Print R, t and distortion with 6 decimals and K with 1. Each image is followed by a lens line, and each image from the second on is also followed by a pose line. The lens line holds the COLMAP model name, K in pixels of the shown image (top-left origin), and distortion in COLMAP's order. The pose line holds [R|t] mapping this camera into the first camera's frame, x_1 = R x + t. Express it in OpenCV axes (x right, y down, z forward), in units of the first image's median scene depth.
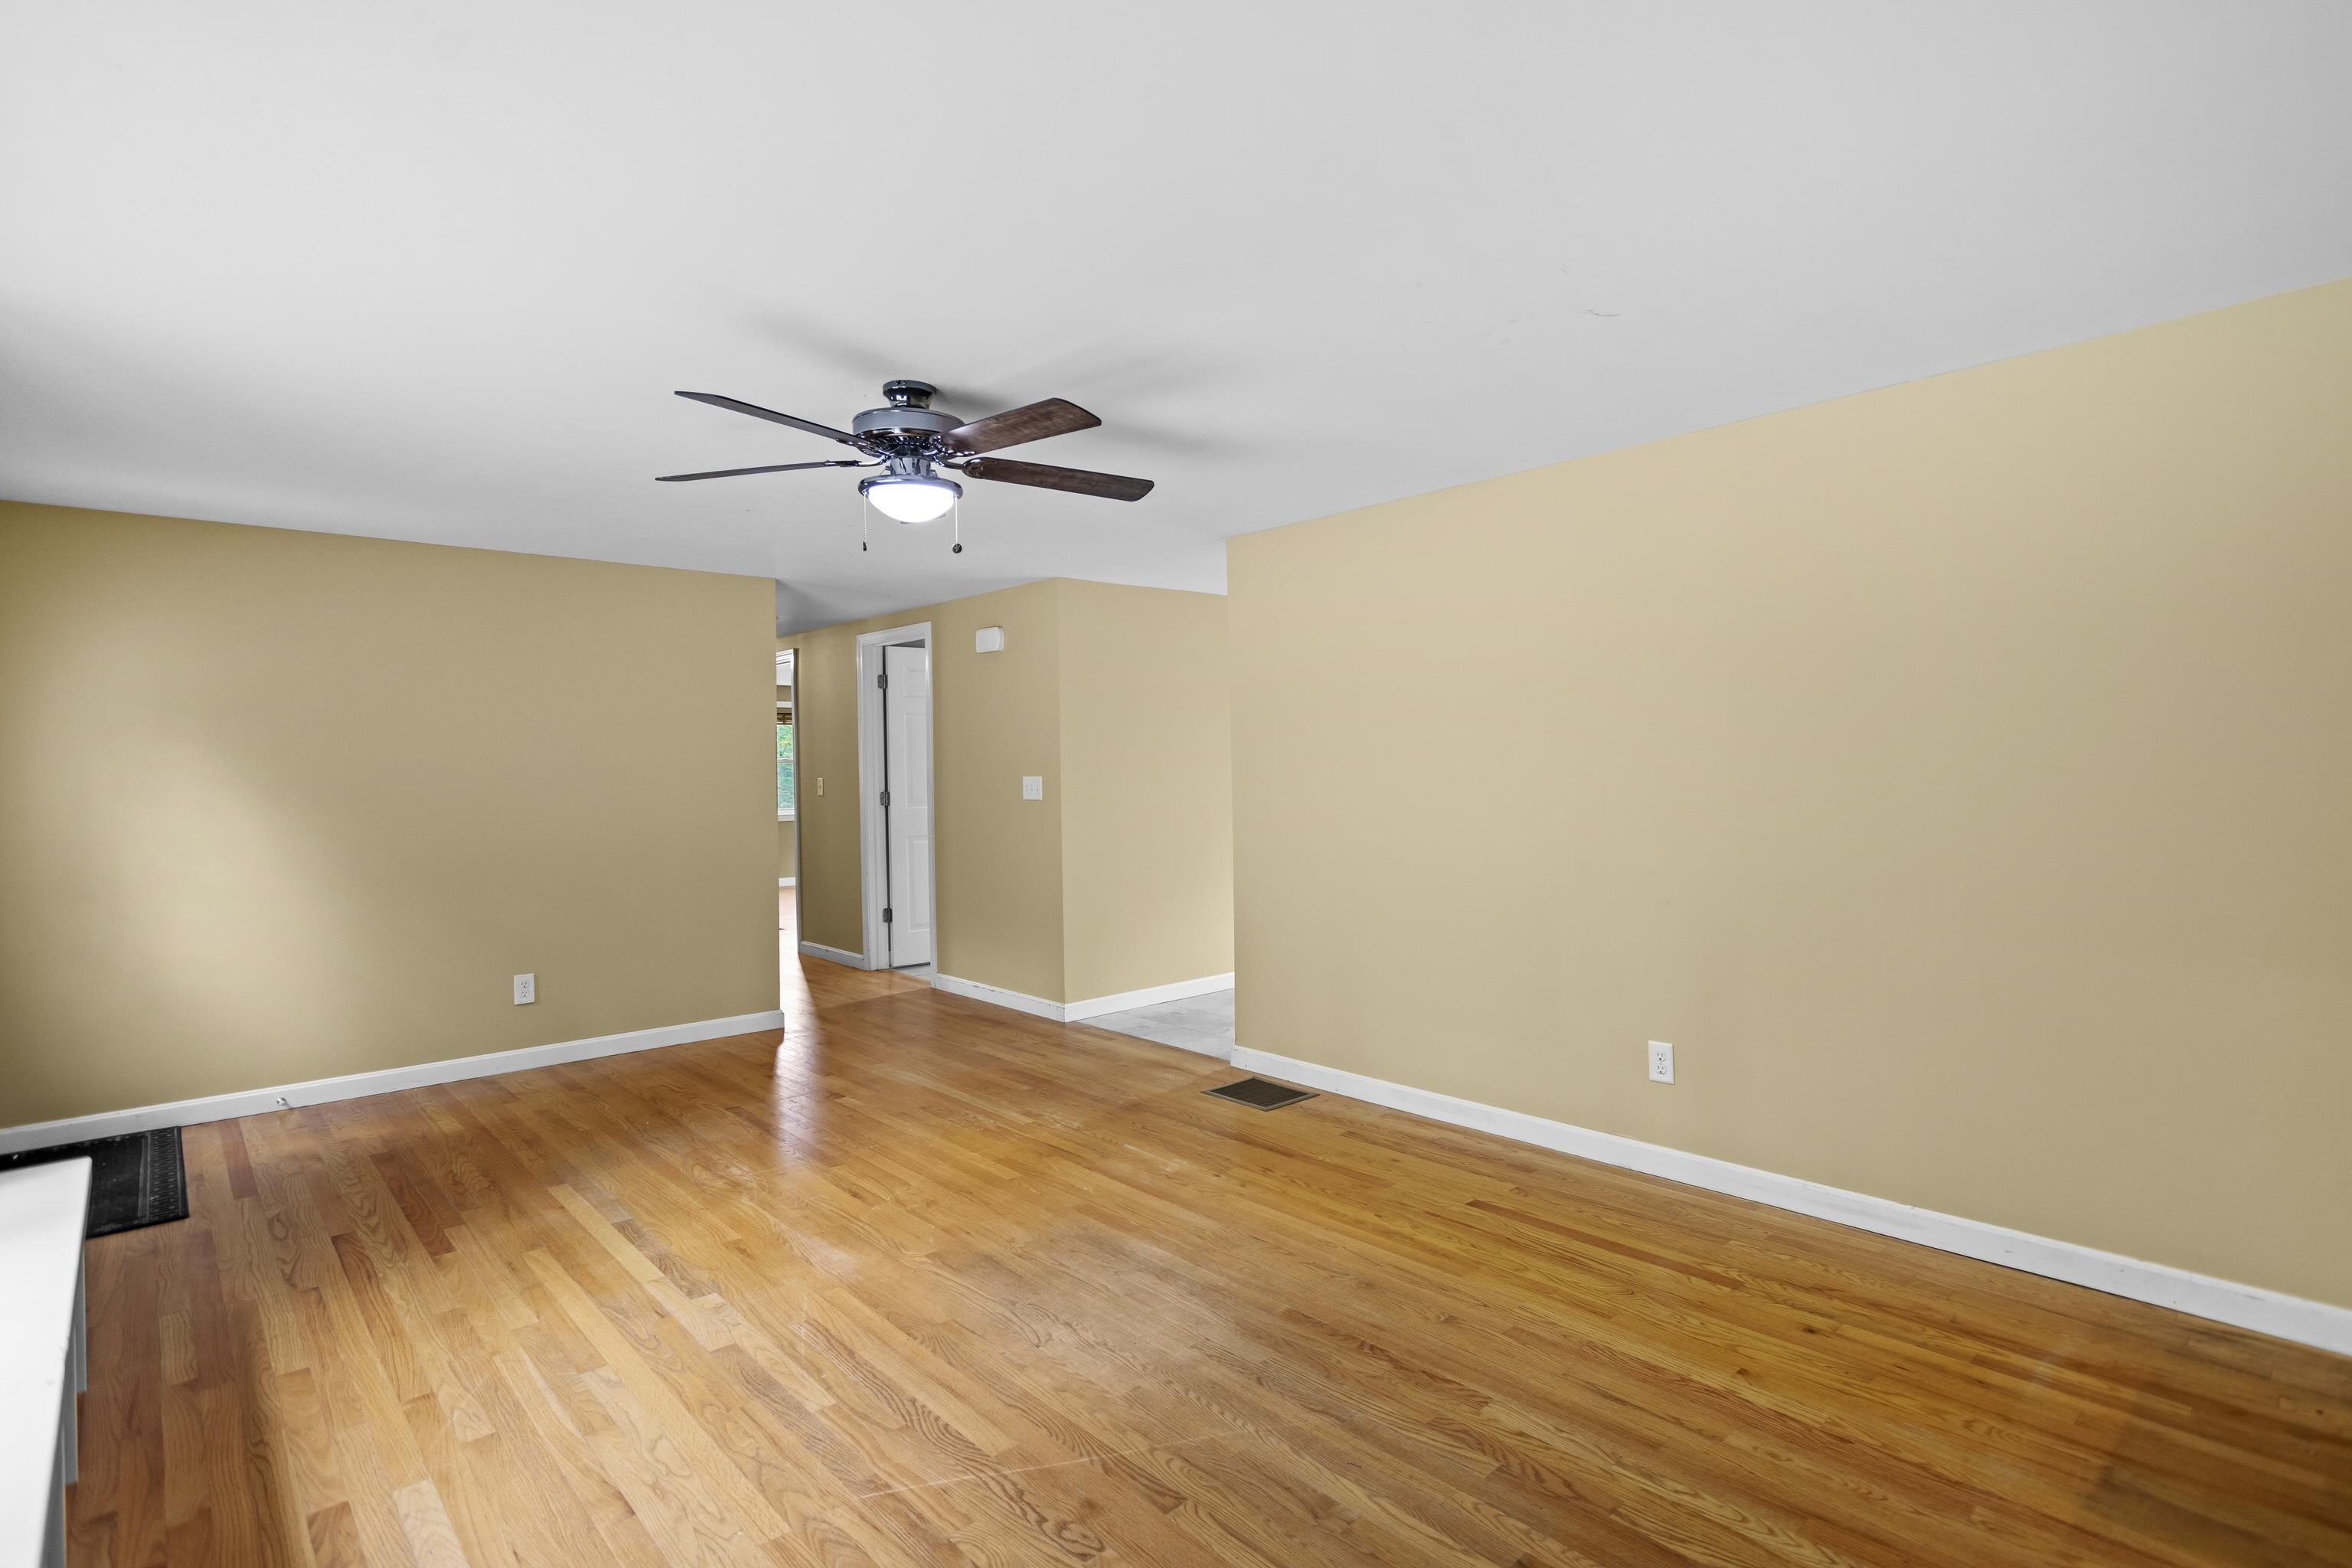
lens RADIAL K [[1115.1, 0, 1191.0], [0, 1115.1, 778.1], [0, 0, 1]] dist [0.001798, 0.000664]
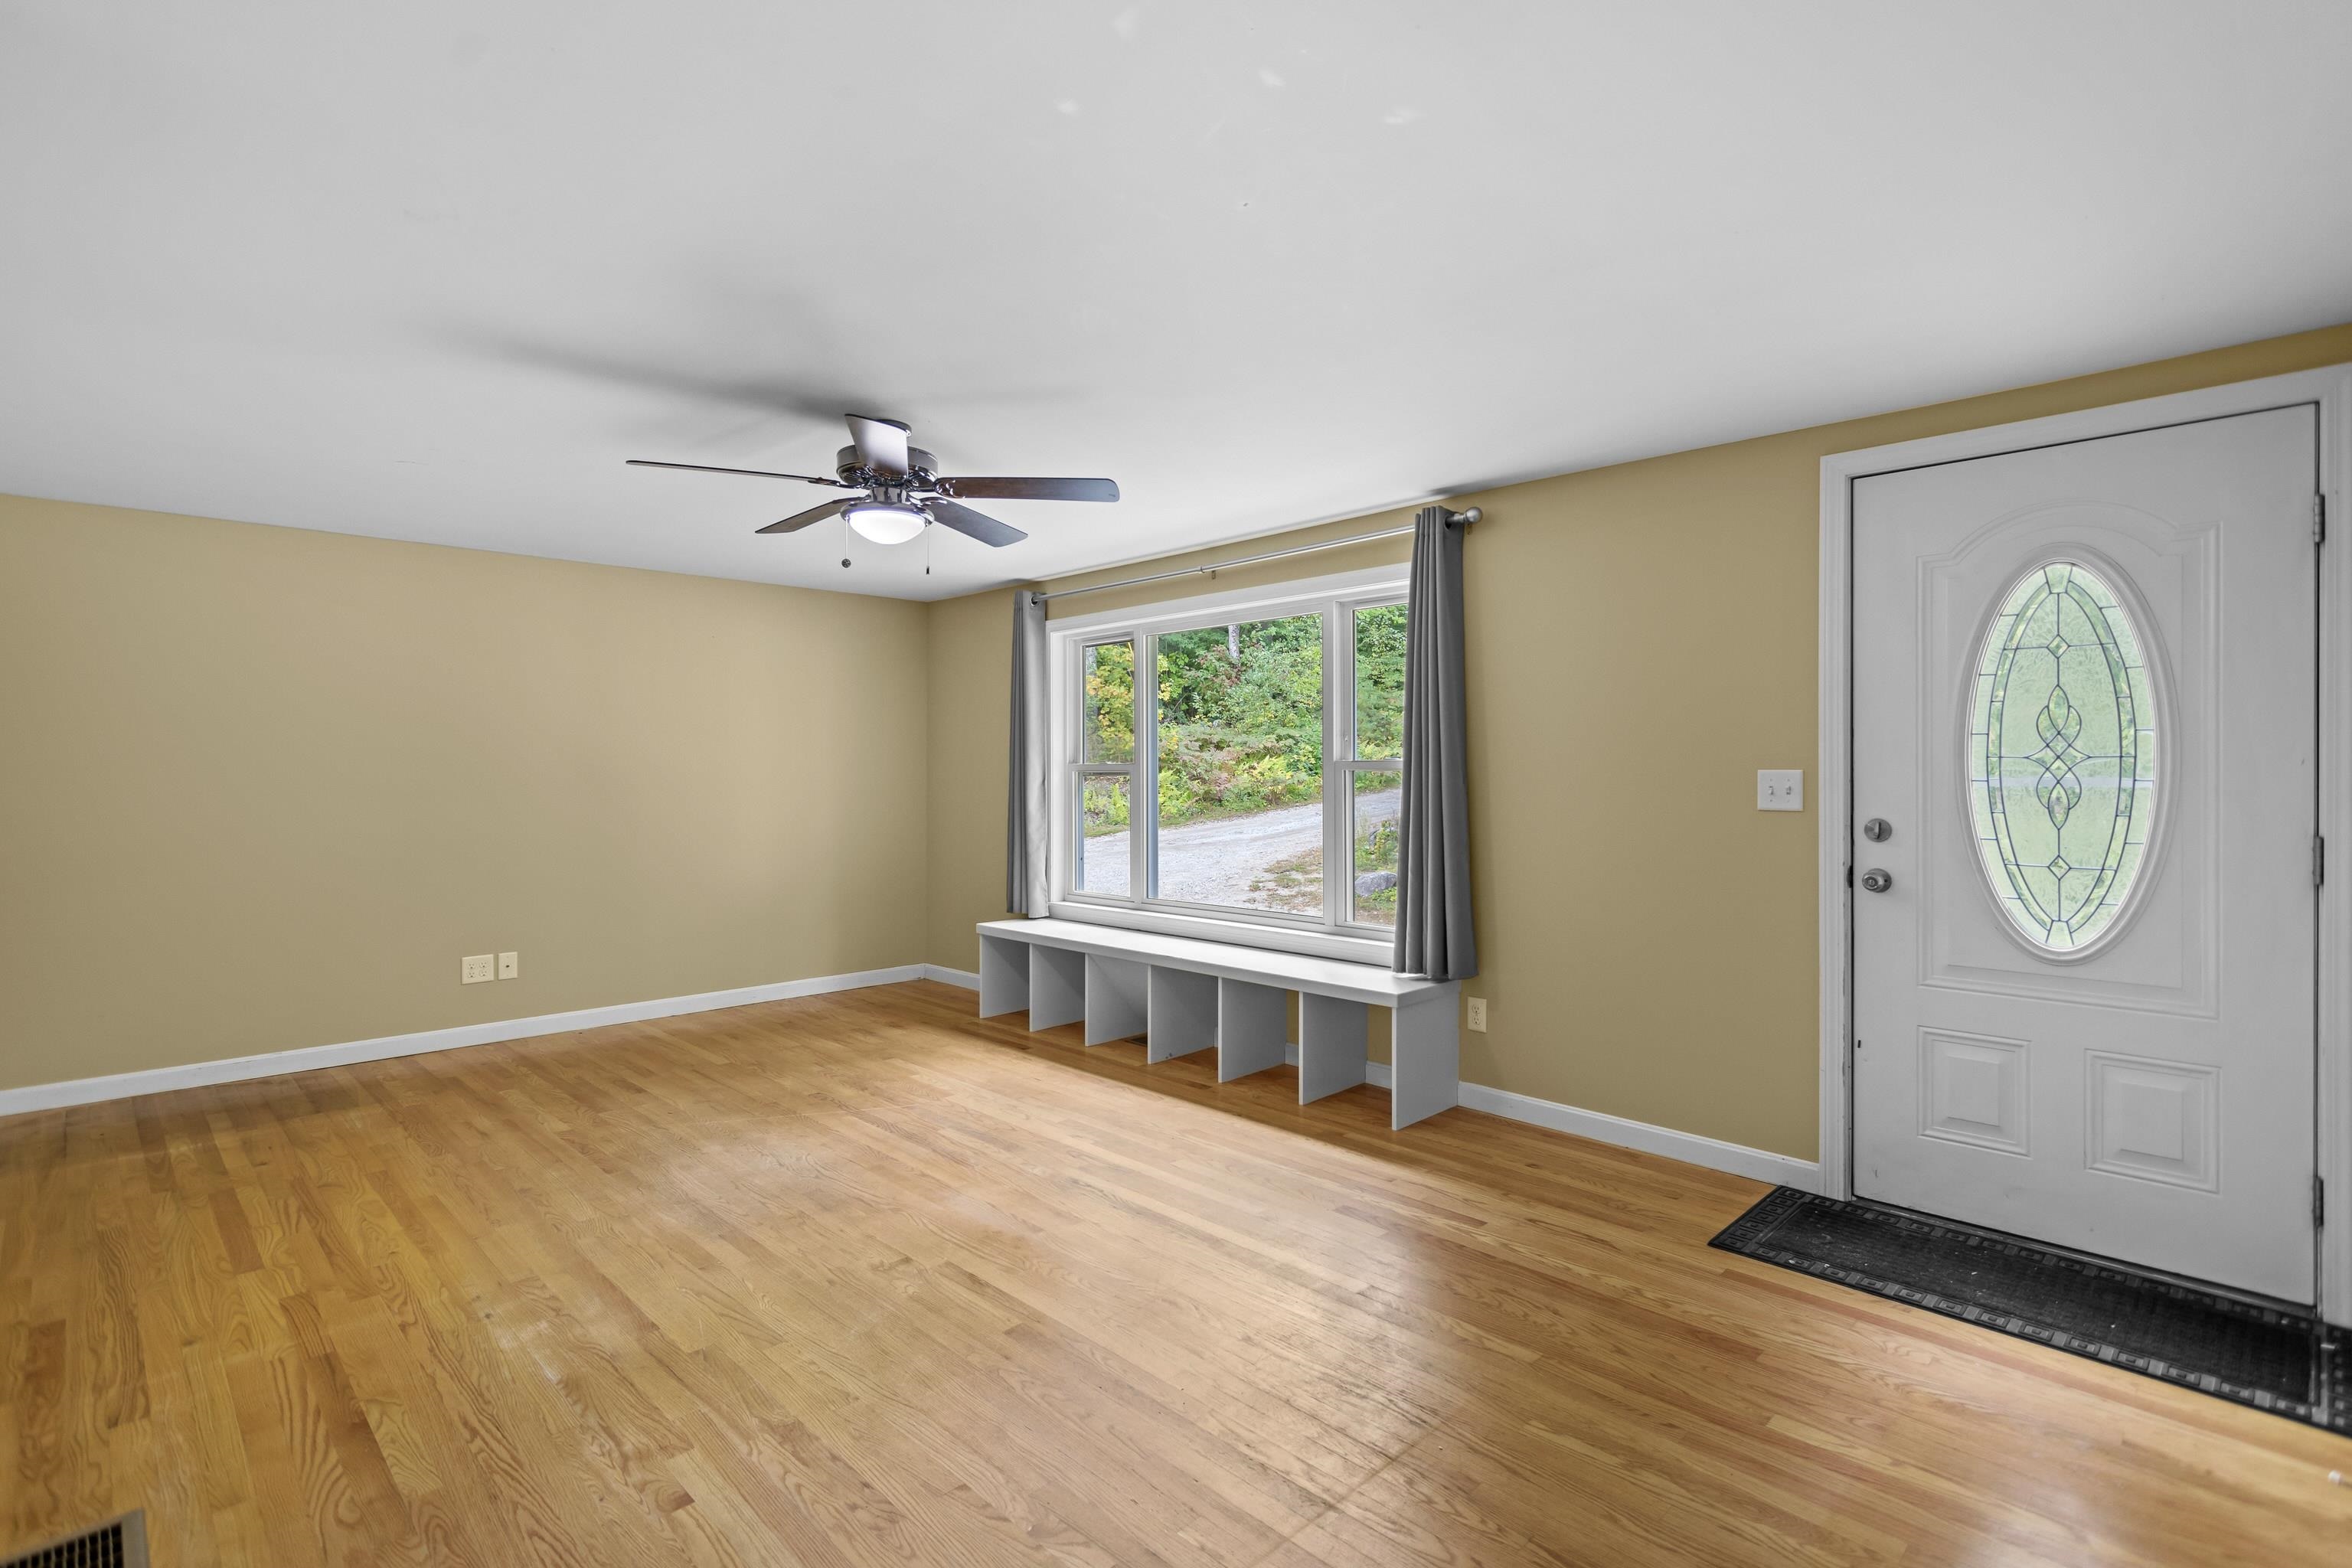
lens RADIAL K [[1115.1, 0, 1184.7], [0, 1115.1, 774.6], [0, 0, 1]] dist [0.001798, 0.000664]
pose [[-0.999362, 0.014674, -0.032557, -0.526247], [0.014350, 0.999845, 0.010173, -0.003322], [0.032701, 0.009699, -0.999418, 2.203777]]
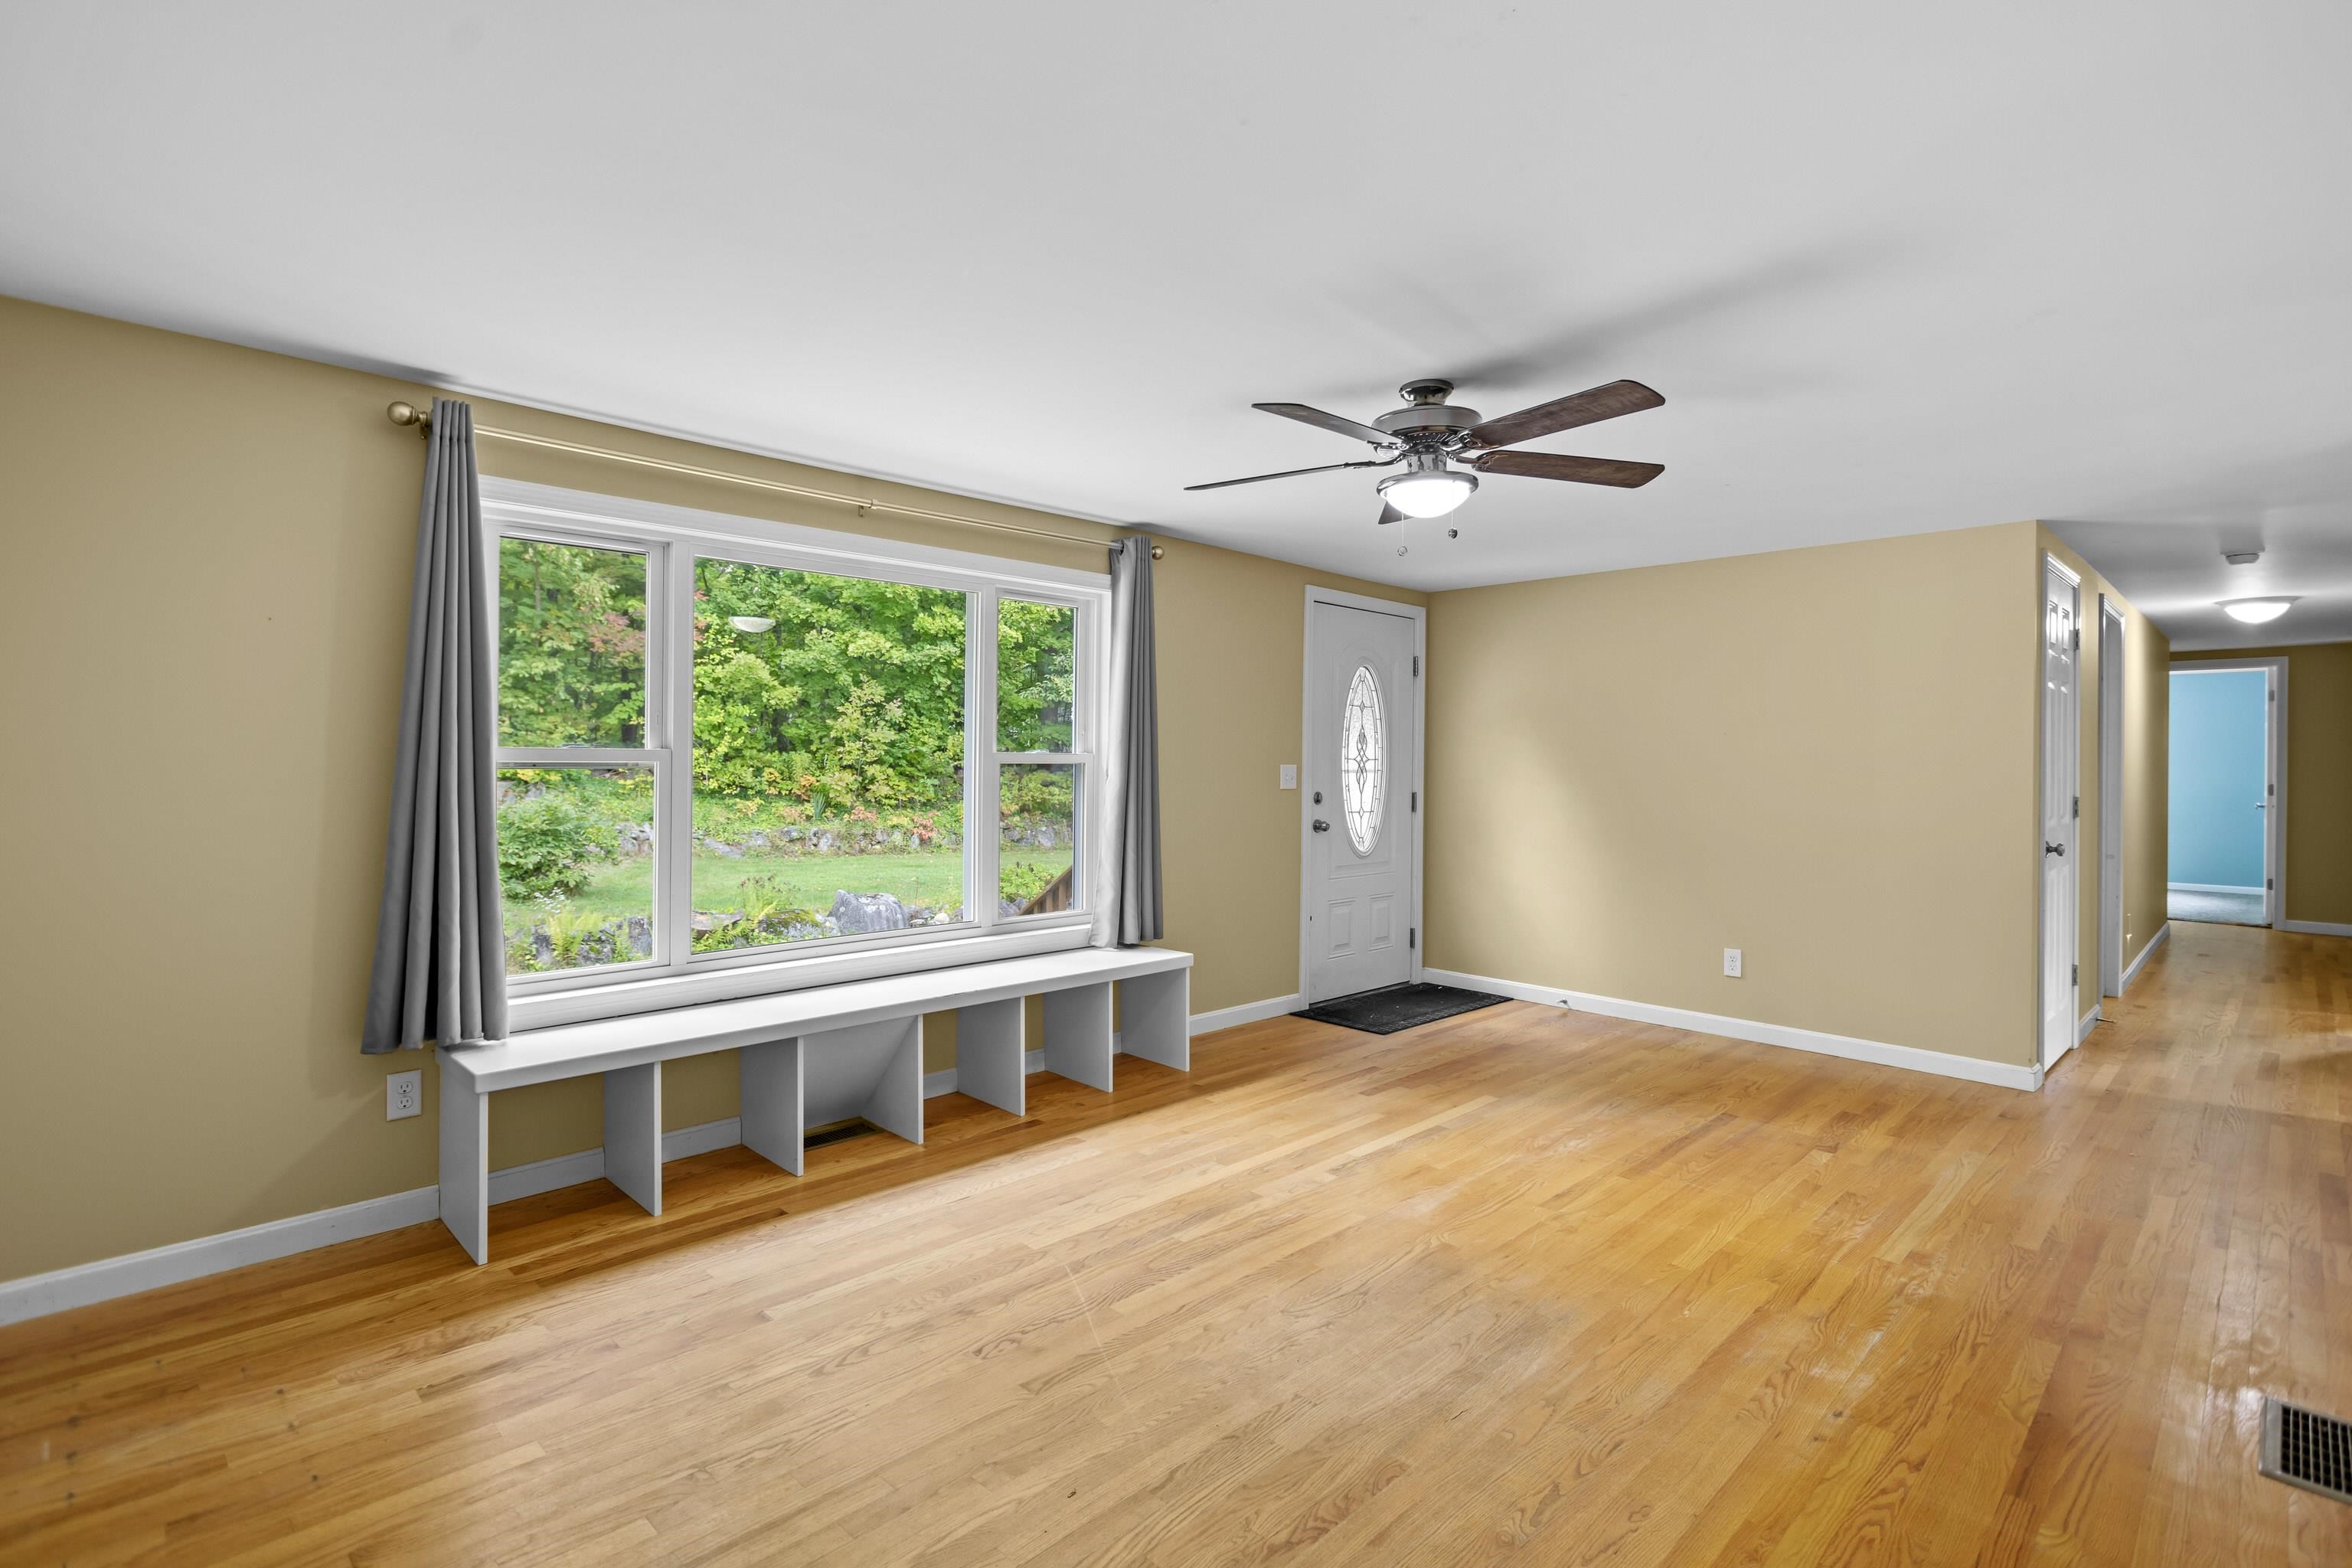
lens RADIAL K [[1115.1, 0, 1193.8], [0, 1115.1, 764.6], [0, 0, 1]] dist [0.001798, 0.000664]
pose [[0.044858, 0.015464, -0.998874, 0.790657], [-0.015746, 0.999767, 0.014771, -0.015100], [0.998869, 0.015066, 0.045091, 0.762585]]
